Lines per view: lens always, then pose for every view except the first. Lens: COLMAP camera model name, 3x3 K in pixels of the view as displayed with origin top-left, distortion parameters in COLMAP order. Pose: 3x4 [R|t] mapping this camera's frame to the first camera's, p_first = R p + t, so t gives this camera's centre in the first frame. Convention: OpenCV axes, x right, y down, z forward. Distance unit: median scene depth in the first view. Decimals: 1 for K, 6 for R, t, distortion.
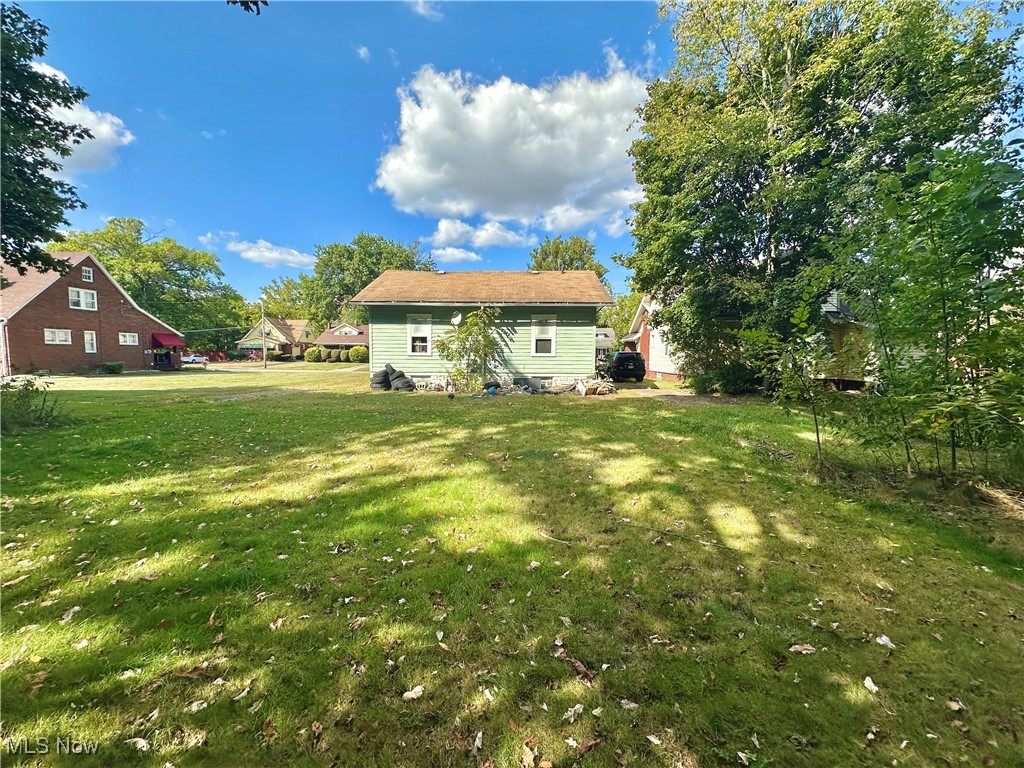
lens RADIAL K [[407.5, 0, 512.0], [0, 407.5, 384.0], [0, 0, 1]] dist [-0.000190, -0.000110]
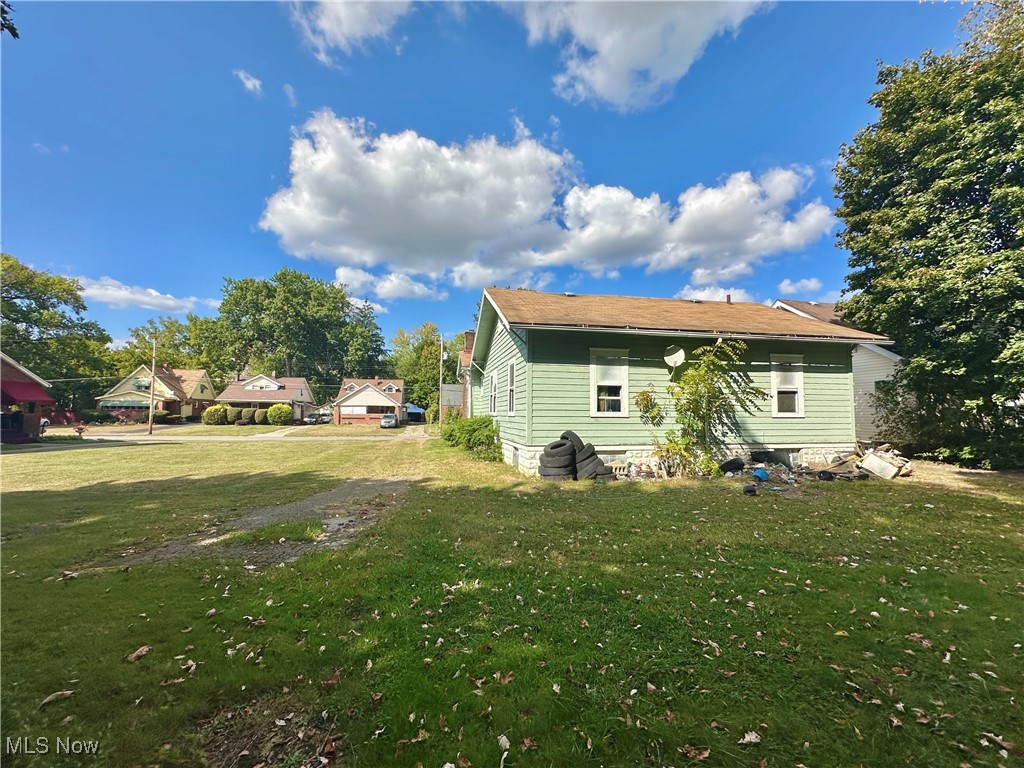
lens RADIAL K [[430.7, 0, 507.9], [0, 430.7, 406.2], [0, 0, 1]] dist [0.012222, -0.000193]
pose [[0.978772, 0.001036, 0.204949, -0.117252], [0.017325, 0.995990, -0.087776, -0.007552], [-0.204218, 0.089463, 0.974829, 0.095471]]
